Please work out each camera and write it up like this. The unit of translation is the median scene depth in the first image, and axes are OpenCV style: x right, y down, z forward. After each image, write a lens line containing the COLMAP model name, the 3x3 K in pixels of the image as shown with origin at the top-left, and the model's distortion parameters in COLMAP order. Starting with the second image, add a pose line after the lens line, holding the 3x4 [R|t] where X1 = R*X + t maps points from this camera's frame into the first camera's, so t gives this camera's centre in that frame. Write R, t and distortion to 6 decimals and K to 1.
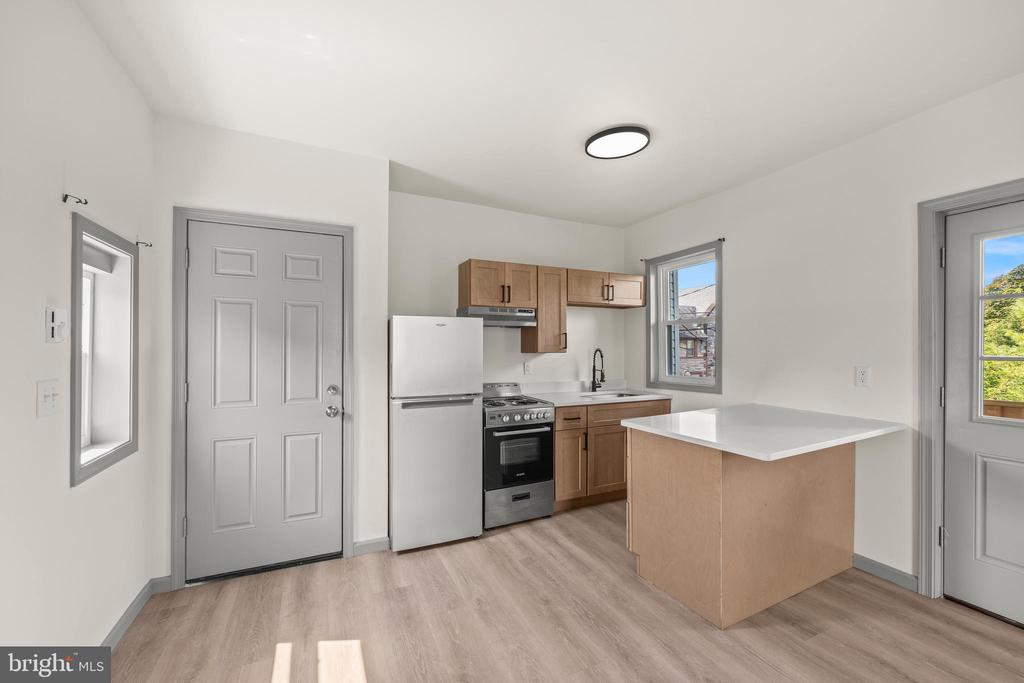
lens RADIAL K [[420.1, 0, 517.4], [0, 420.1, 348.3], [0, 0, 1]] dist [0.001515, 0.000060]
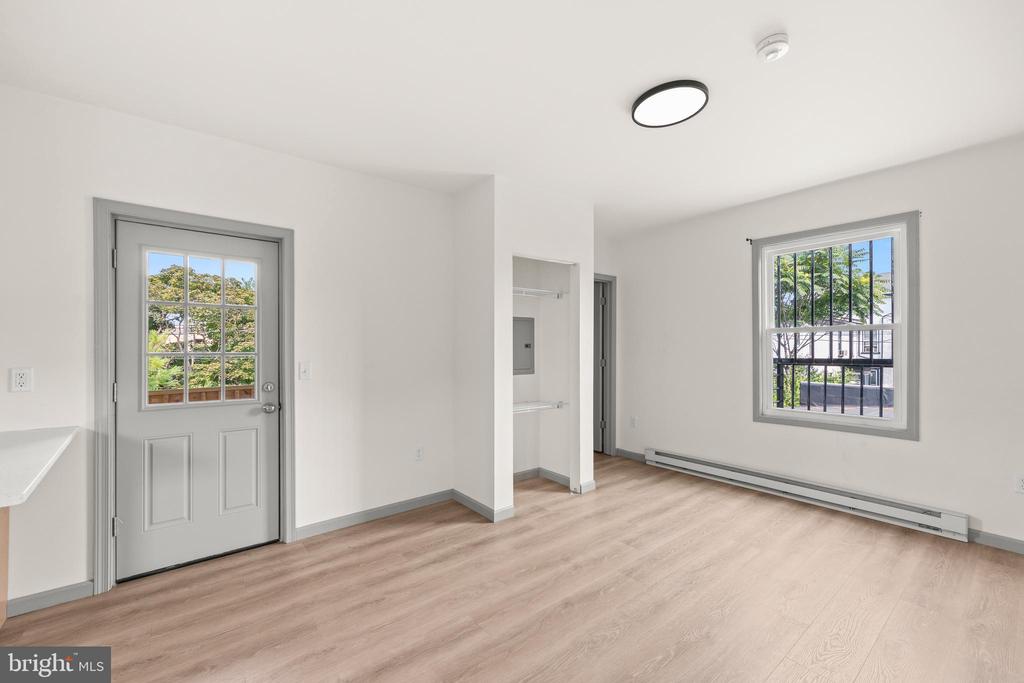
lens RADIAL K [[420.1, 0, 517.4], [0, 420.1, 348.3], [0, 0, 1]] dist [0.001515, 0.000060]
pose [[-0.227108, -0.002655, 0.973866, -0.185229], [-0.001322, 0.999996, 0.002418, 0.001766], [-0.973869, -0.000739, -0.227111, 0.215744]]
